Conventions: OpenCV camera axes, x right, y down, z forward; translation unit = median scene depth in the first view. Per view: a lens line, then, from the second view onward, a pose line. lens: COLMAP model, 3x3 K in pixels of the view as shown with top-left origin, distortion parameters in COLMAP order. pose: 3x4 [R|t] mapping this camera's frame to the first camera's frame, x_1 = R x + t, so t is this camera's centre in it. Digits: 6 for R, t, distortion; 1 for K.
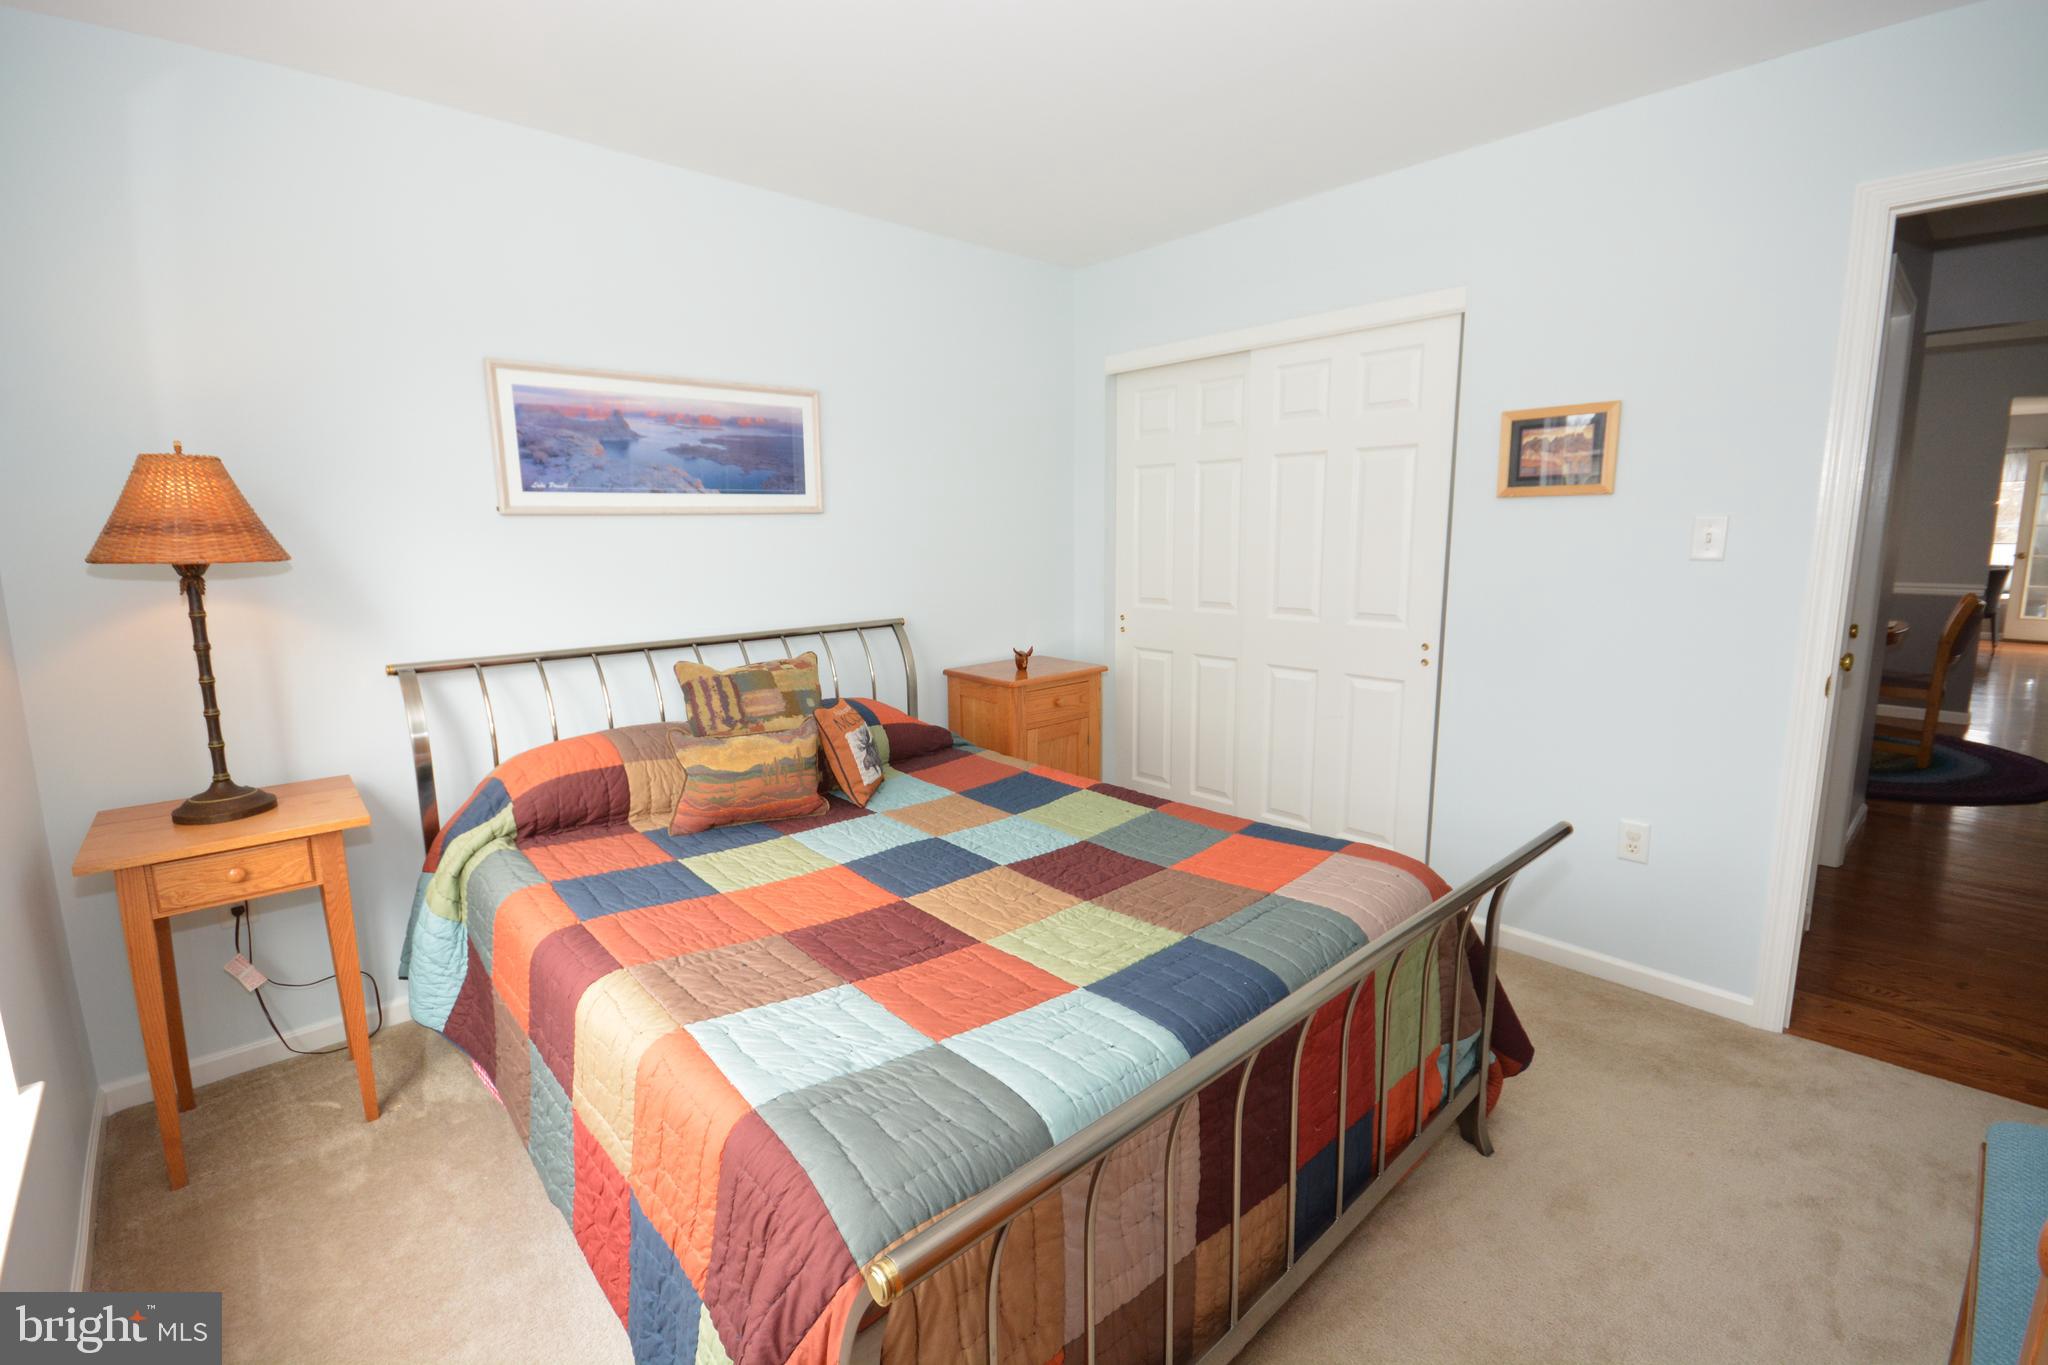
lens RADIAL K [[905.1, 0, 1024.0], [0, 905.1, 666.6], [0, 0, 1]] dist [0.000687, 0.000482]
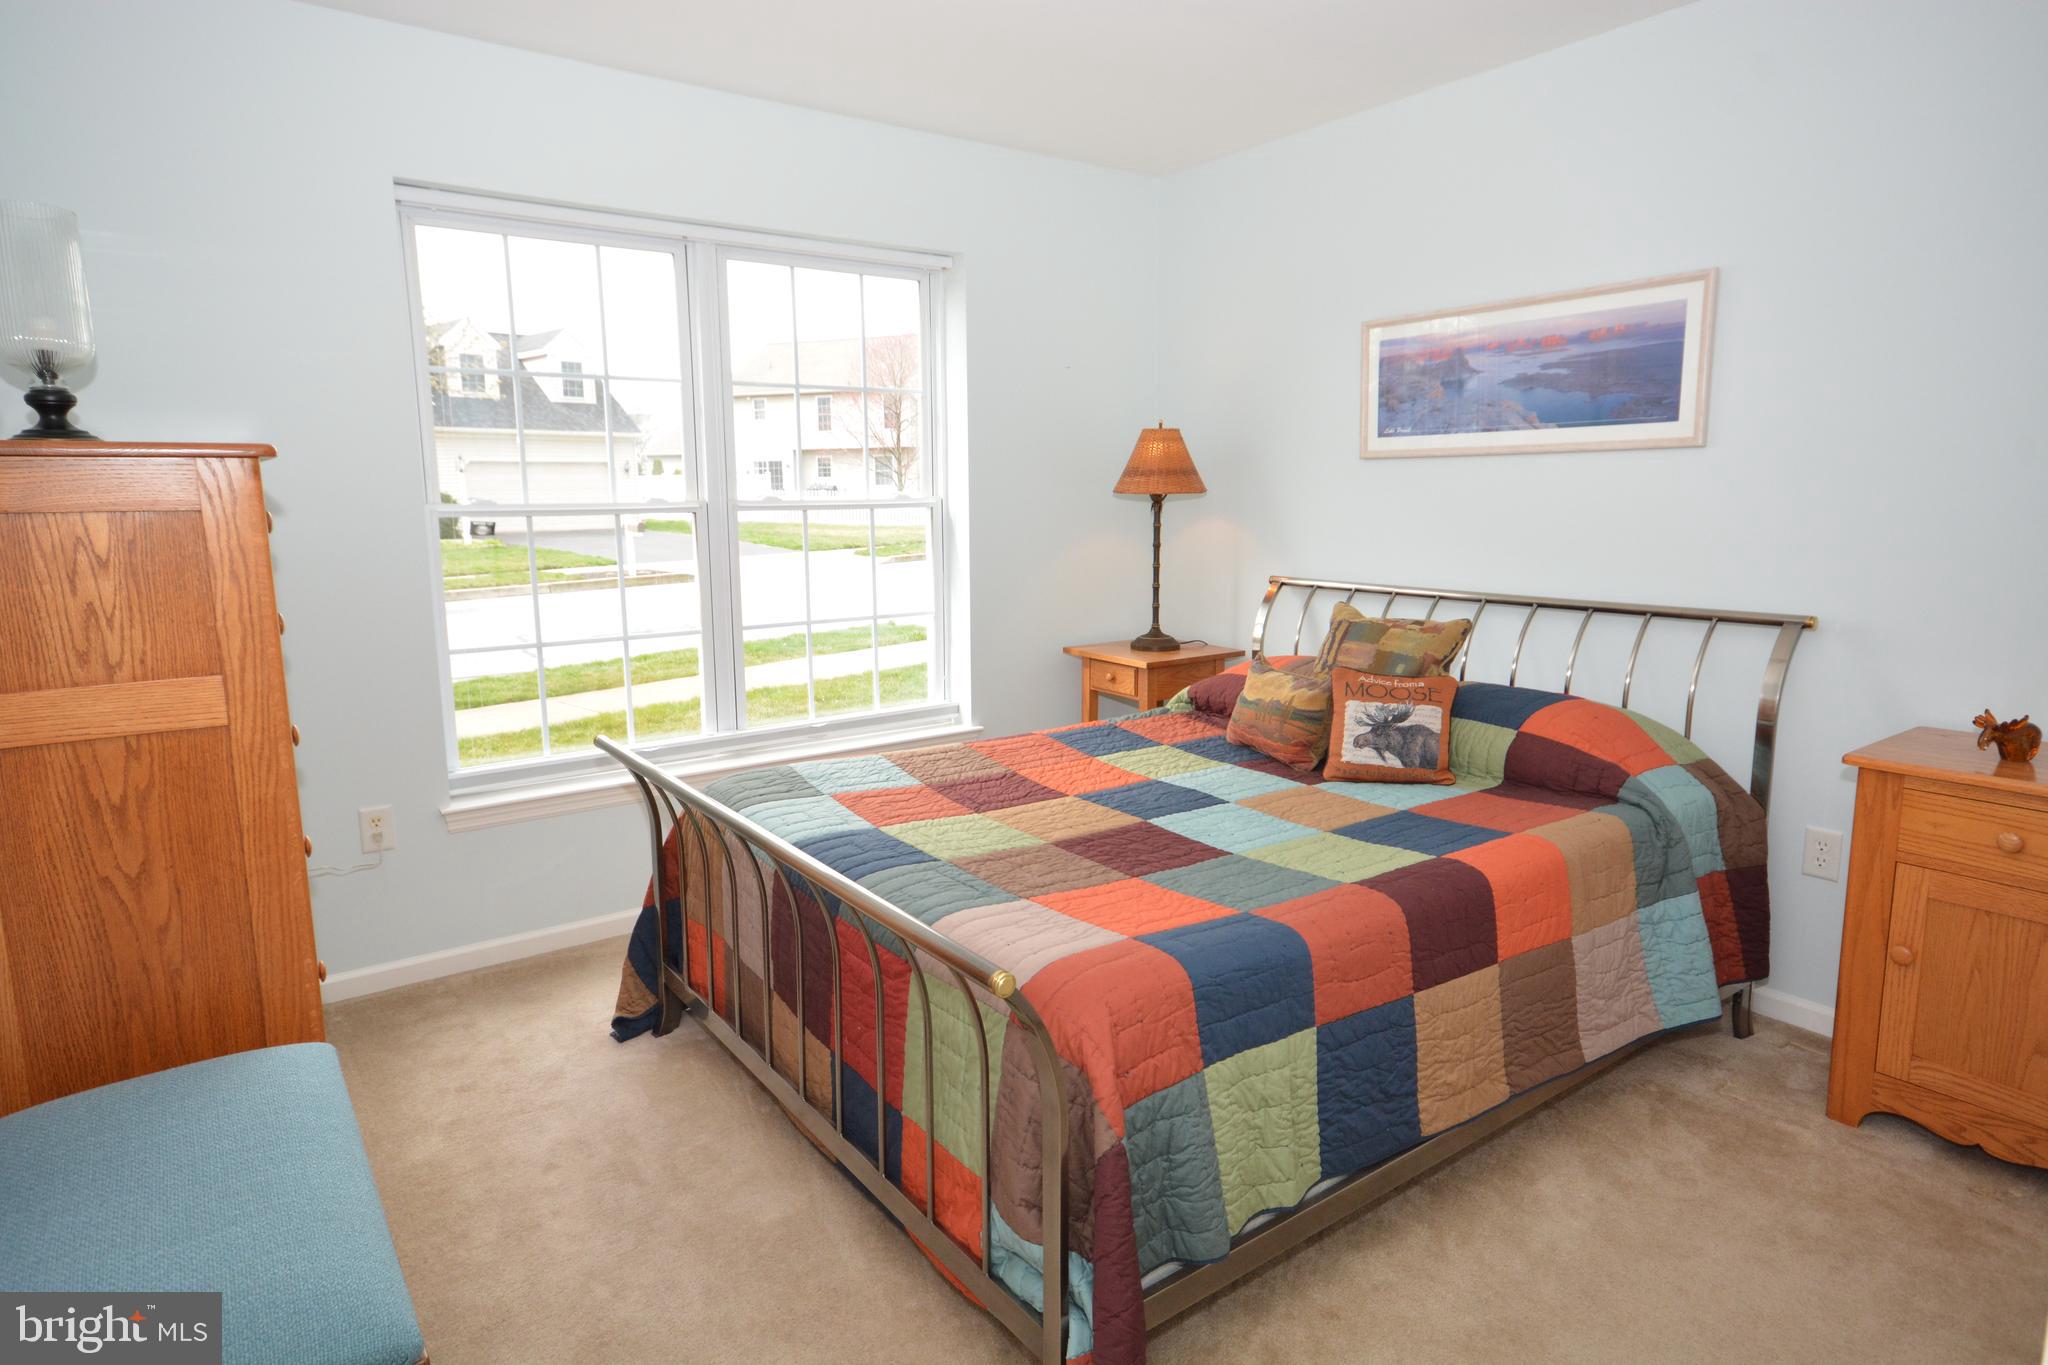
lens RADIAL K [[1156.8, 0, 1024.0], [0, 1156.8, 682.5], [0, 0, 1]] dist [0.000854, -0.000046]
pose [[-0.117439, 0.179690, -0.976688, 0.889860], [-0.138945, 0.970847, 0.195322, -0.114206], [0.983312, 0.158644, -0.089048, 0.718053]]
